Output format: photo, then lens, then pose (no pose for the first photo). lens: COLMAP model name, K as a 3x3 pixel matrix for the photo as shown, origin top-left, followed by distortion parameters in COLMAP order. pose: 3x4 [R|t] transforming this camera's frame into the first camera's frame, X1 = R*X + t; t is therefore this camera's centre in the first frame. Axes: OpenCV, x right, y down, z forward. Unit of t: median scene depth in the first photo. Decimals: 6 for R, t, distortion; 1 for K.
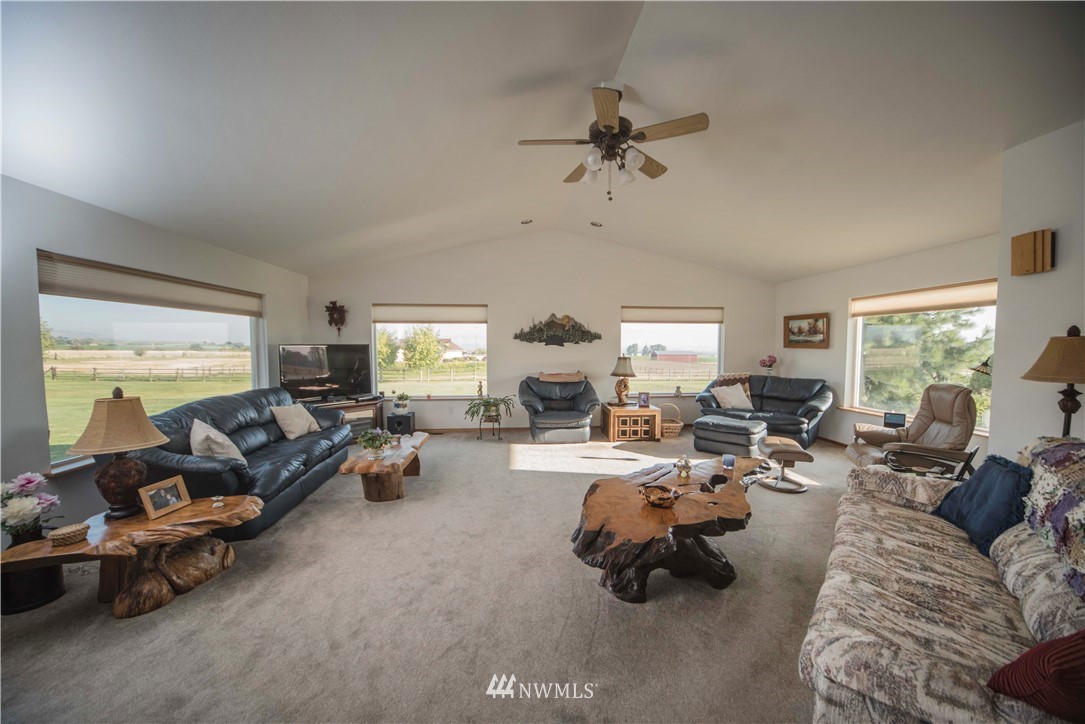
lens RADIAL K [[387.0, 0, 552.5], [0, 387.0, 366.8], [0, 0, 1]] dist [-0.003353, 0.000051]
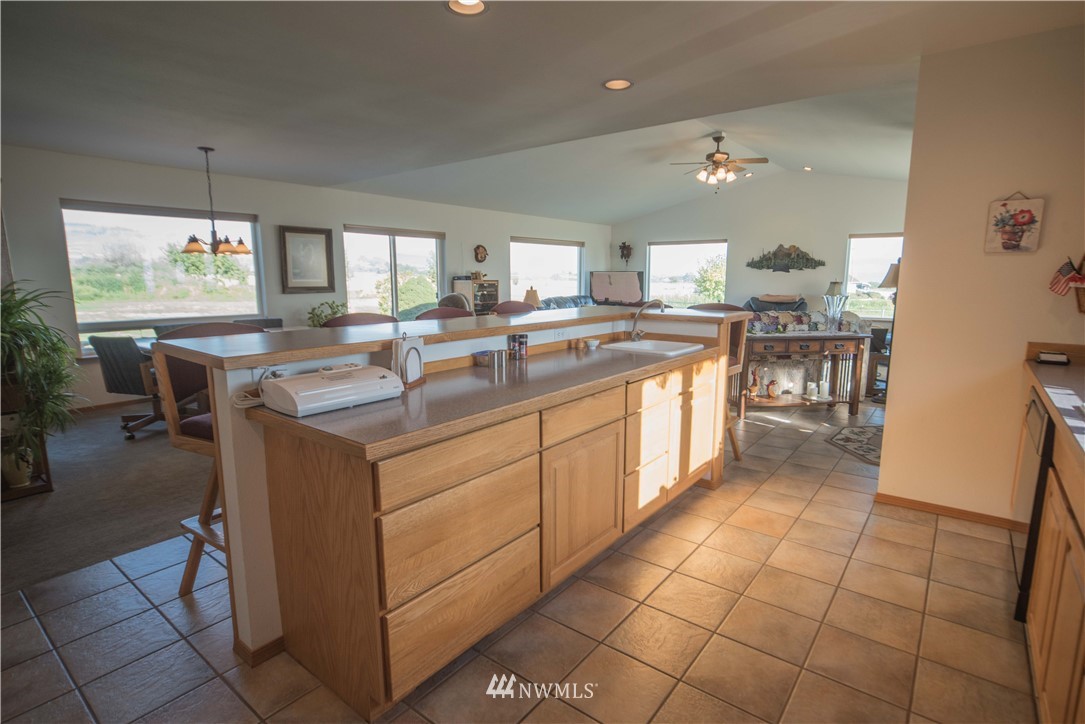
lens RADIAL K [[551.6, 0, 541.2], [0, 551.6, 357.2], [0, 0, 1]] dist [-0.006723, -0.001074]
pose [[0.714202, 0.102463, -0.692399, 0.706689], [-0.038941, 0.993512, 0.106855, 0.054154], [0.698855, -0.049353, 0.713558, -0.741415]]
